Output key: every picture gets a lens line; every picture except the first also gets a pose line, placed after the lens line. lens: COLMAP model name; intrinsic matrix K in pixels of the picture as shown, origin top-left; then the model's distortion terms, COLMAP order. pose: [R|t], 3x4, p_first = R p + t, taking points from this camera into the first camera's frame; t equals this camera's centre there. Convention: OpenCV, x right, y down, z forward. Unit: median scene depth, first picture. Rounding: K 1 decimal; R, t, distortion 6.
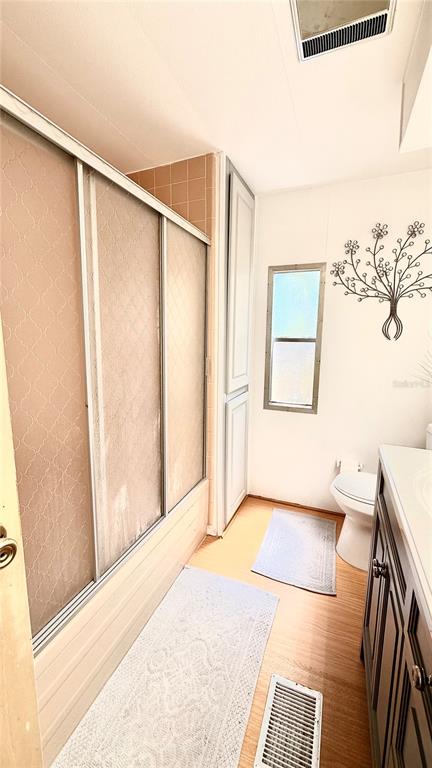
lens RADIAL K [[306.2, 0, 216.2], [0, 306.2, 383.2], [0, 0, 1]] dist [0.000366, 0.000574]
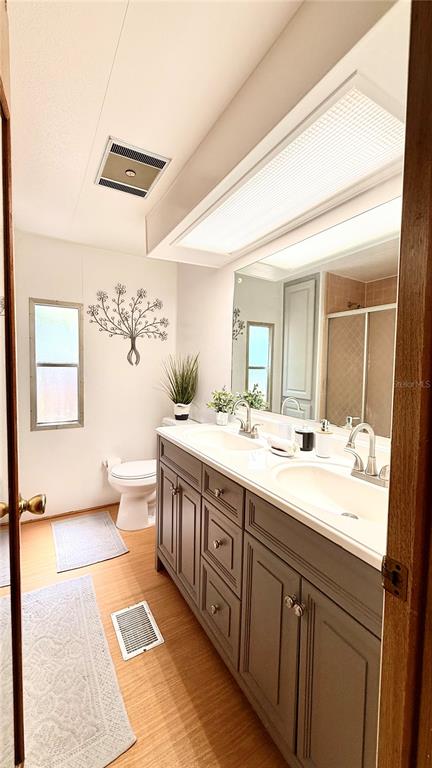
lens RADIAL K [[306.2, 0, 215.6], [0, 306.2, 383.2], [0, 0, 1]] dist [0.000366, 0.000574]
pose [[0.608579, -0.041916, 0.792386, -0.336844], [0.110848, 0.993303, -0.032590, 0.031679], [-0.785713, 0.107668, 0.609149, -0.165386]]
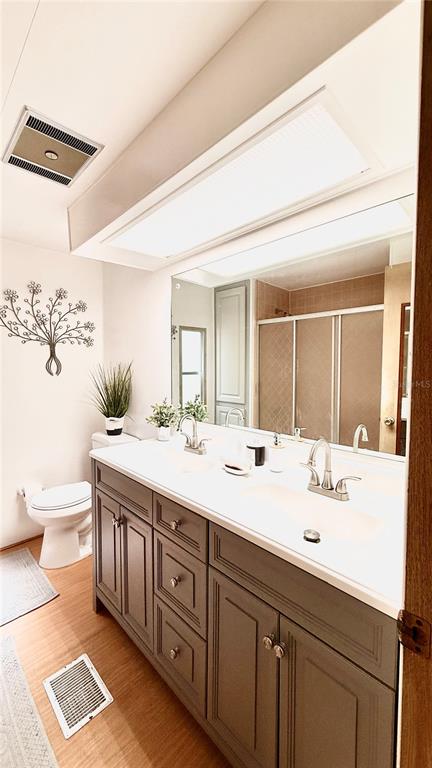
lens RADIAL K [[306.2, 0, 215.1], [0, 306.2, 383.0], [0, 0, 1]] dist [0.000366, 0.000574]
pose [[0.393791, -0.059084, 0.917299, -0.321017], [0.146707, 0.989180, 0.000734, -0.015748], [-0.907417, 0.134286, 0.398199, -0.090537]]
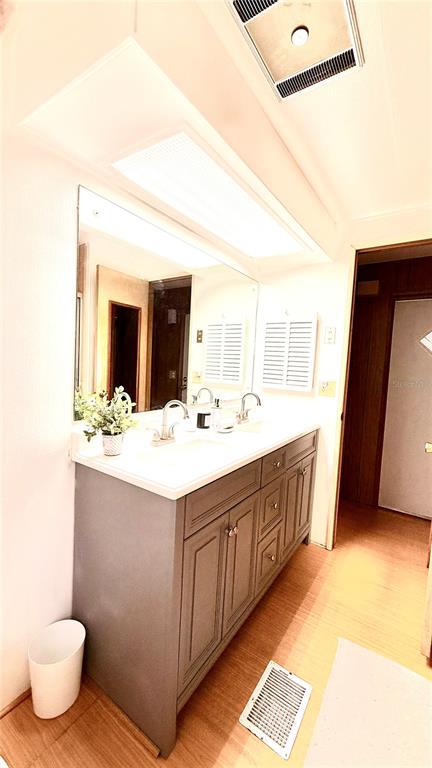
lens RADIAL K [[306.2, 0, 221.5], [0, 306.2, 383.2], [0, 0, 1]] dist [0.000366, 0.000574]
pose [[-0.977814, -0.072428, 0.196557, 0.165737], [-0.026276, 0.973321, 0.227937, -0.153904], [-0.207823, 0.217715, -0.953630, 0.998504]]
